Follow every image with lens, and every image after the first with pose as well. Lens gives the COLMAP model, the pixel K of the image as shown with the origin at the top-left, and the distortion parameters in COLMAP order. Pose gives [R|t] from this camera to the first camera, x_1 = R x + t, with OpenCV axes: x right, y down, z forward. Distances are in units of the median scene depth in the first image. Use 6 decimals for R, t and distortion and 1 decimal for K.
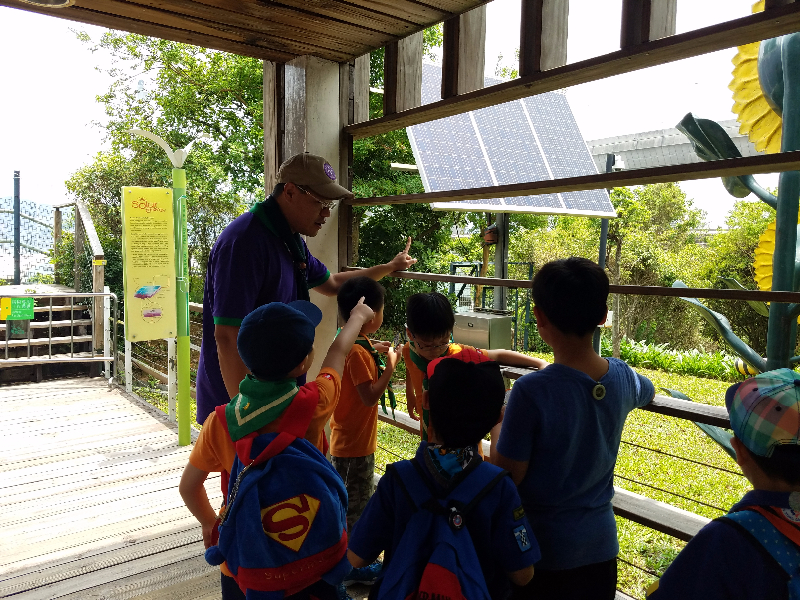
lens RADIAL K [[626.6, 0, 403.8], [0, 626.6, 302.9], [0, 0, 1]] dist [0.059853, -0.072986]
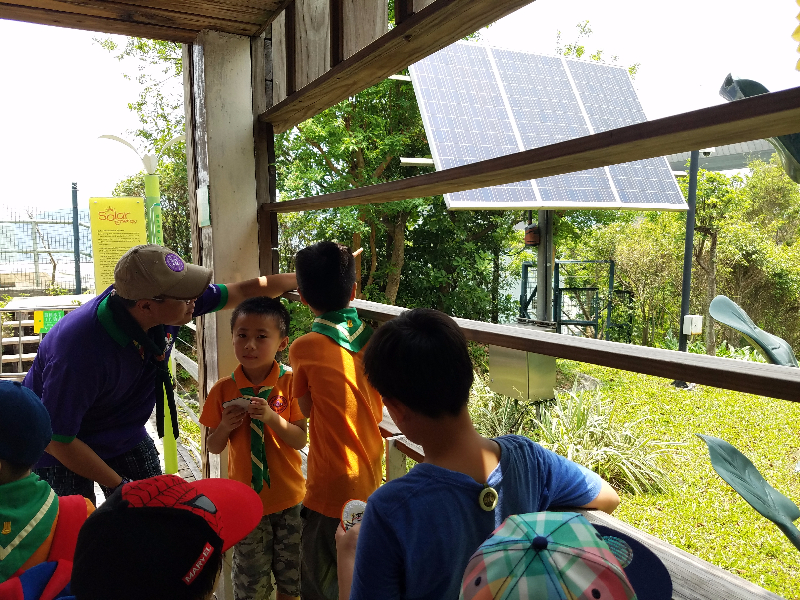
lens RADIAL K [[626.6, 0, 399.0], [0, 626.6, 301.1], [0, 0, 1]] dist [0.059853, -0.072986]
pose [[0.986337, -0.008147, -0.164541, 0.099653], [0.008394, 0.999964, 0.000807, -0.018464], [0.164529, -0.002177, 0.986370, 0.105187]]
